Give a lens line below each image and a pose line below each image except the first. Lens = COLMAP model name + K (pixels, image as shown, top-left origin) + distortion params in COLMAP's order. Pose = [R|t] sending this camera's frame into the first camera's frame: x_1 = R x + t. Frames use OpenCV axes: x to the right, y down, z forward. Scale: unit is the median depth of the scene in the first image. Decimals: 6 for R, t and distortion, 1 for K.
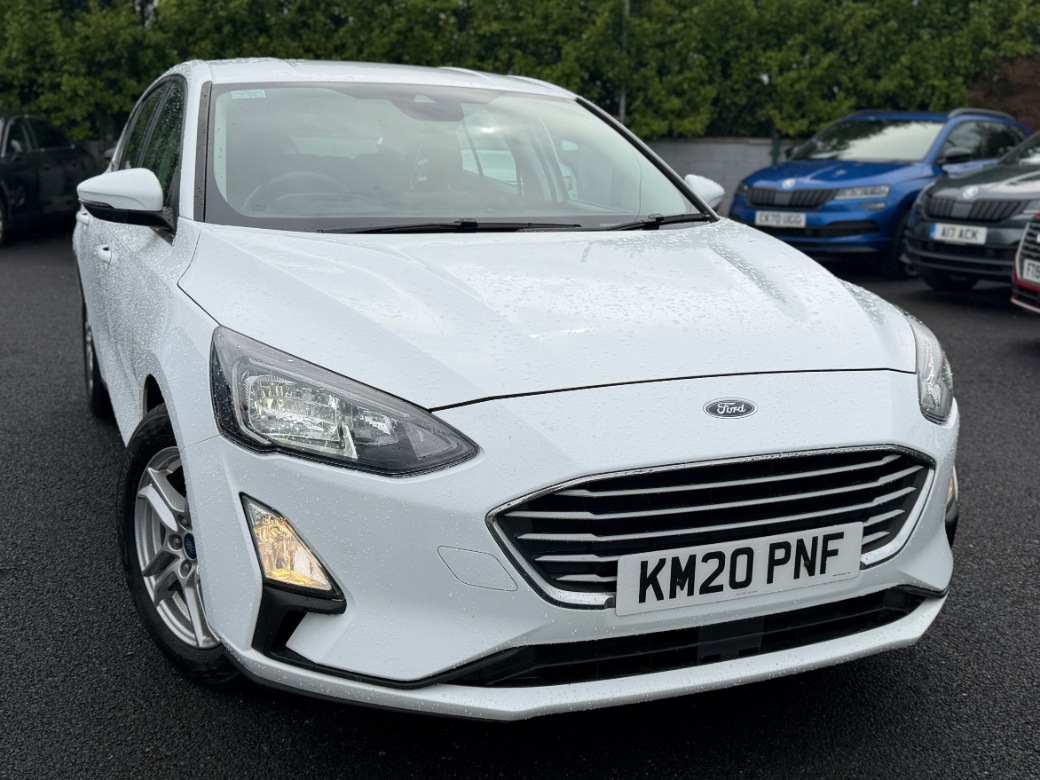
lens RADIAL K [[1046.1, 0, 520.0], [0, 1046.1, 390.0], [0, 0, 1]] dist [0.084456, 0.001603]
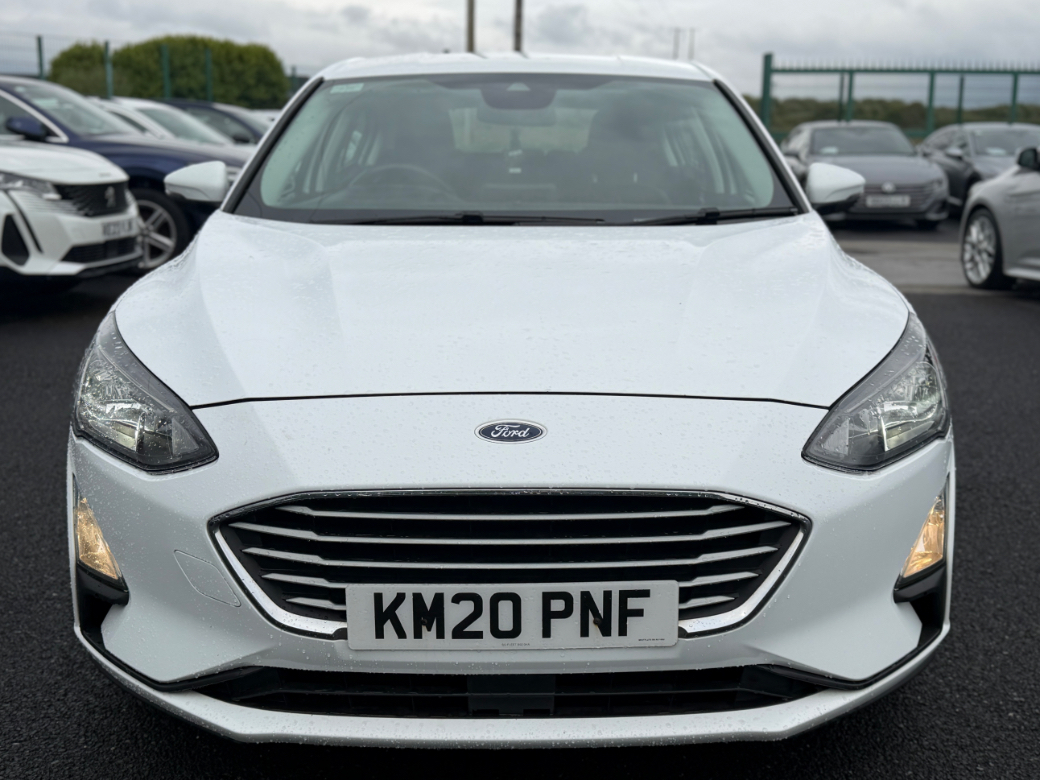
lens RADIAL K [[1040.6, 0, 519.4], [0, 1040.6, 408.5], [0, 0, 1]] dist [0.143436, -0.367911]
pose [[0.931784, 0.073282, -0.355539, 0.518400], [-0.065374, 0.997274, 0.034222, -0.031938], [0.357078, -0.008644, 0.934035, 0.199163]]
